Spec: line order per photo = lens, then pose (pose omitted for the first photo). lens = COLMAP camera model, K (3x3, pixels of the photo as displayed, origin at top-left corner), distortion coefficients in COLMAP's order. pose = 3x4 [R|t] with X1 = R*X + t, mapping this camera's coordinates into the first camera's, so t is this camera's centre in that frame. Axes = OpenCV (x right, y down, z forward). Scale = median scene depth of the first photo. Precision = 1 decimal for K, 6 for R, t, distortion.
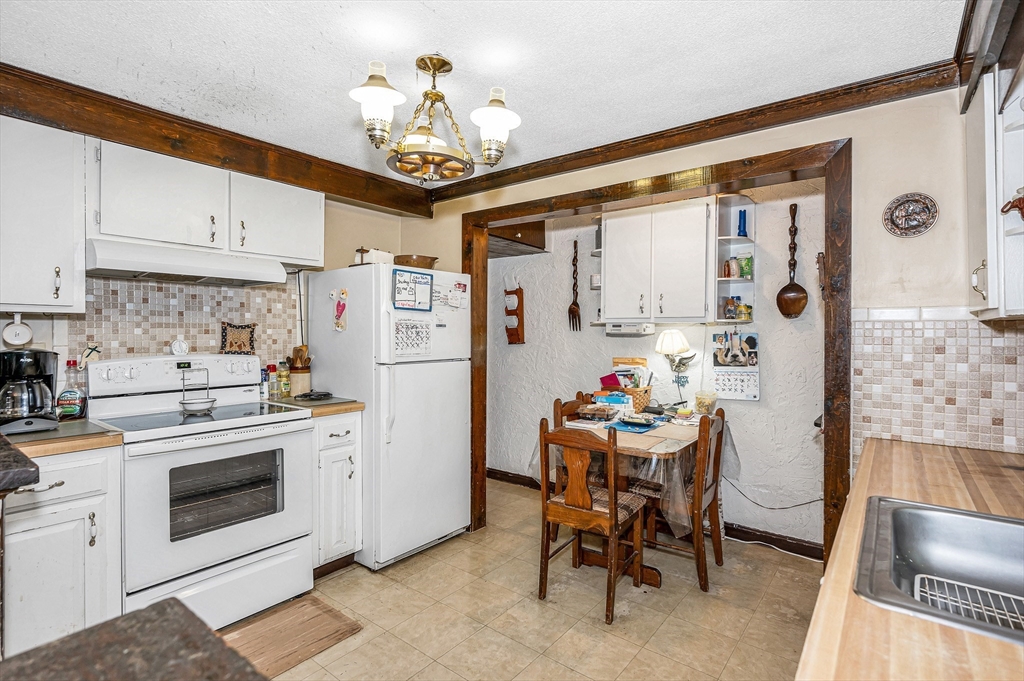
lens RADIAL K [[489.5, 0, 510.6], [0, 489.5, 340.3], [0, 0, 1]] dist [0.002447, -0.001700]
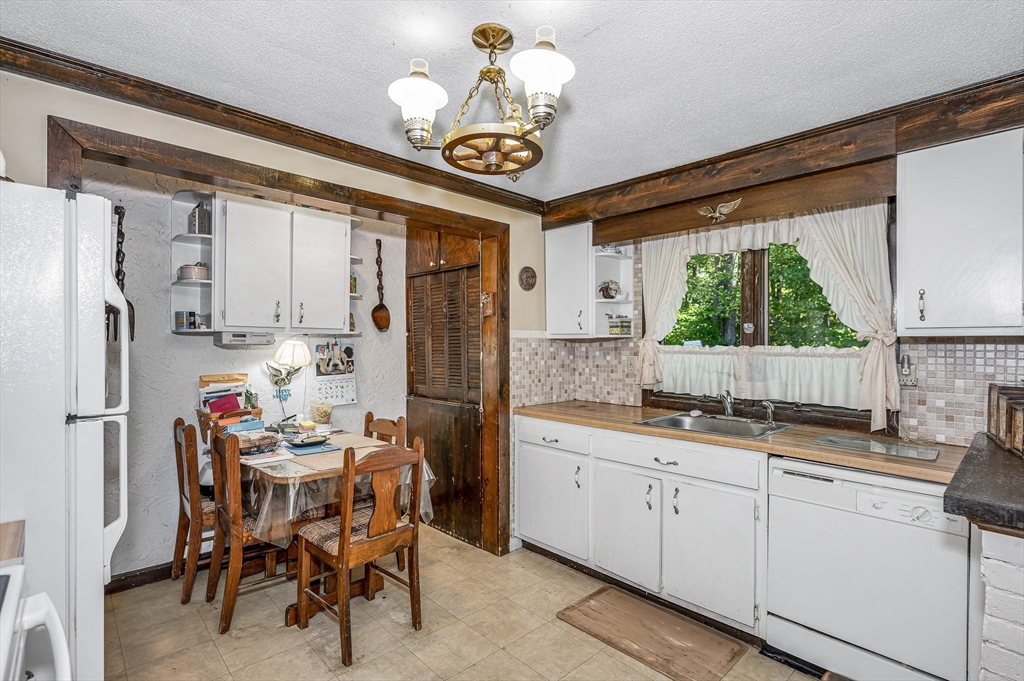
lens RADIAL K [[489.5, 0, 504.3], [0, 489.5, 343.9], [0, 0, 1]] dist [0.002447, -0.001700]
pose [[0.161112, -0.004093, 0.986928, -0.605883], [0.010956, 0.999937, 0.002358, -0.014796], [-0.986875, 0.010433, 0.161146, 0.506980]]
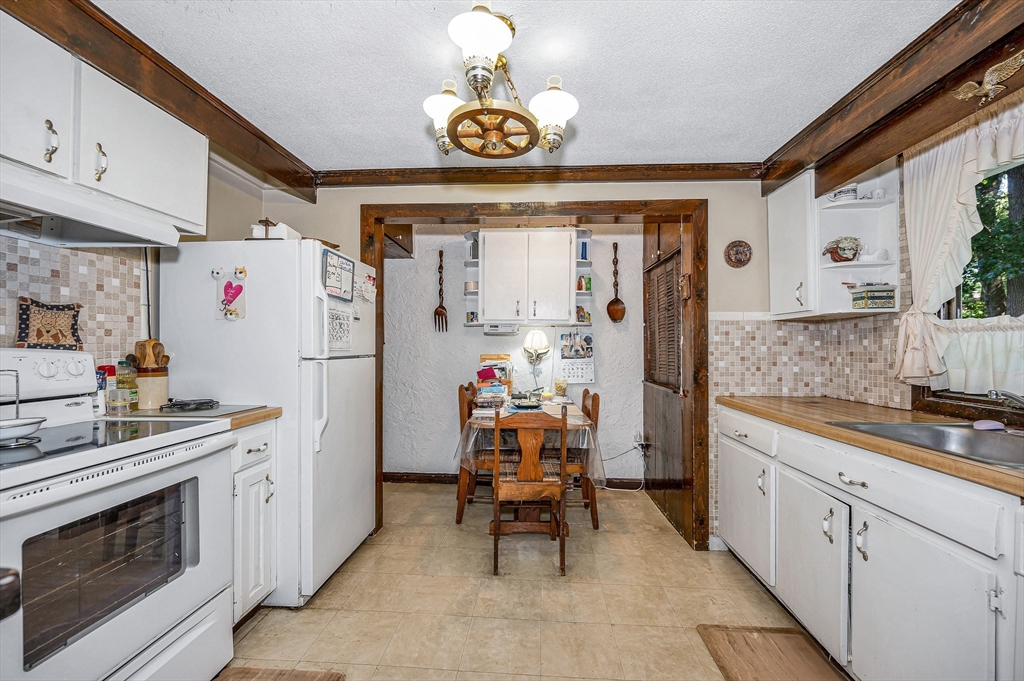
lens RADIAL K [[406.6, 0, 512.7], [0, 406.6, 347.3], [0, 0, 1]] dist [0.001058, 0.000365]
pose [[0.825647, -0.001717, 0.564185, -0.343349], [0.008068, 0.999929, -0.008764, 0.034415], [-0.564130, 0.011788, 0.825602, 0.204310]]
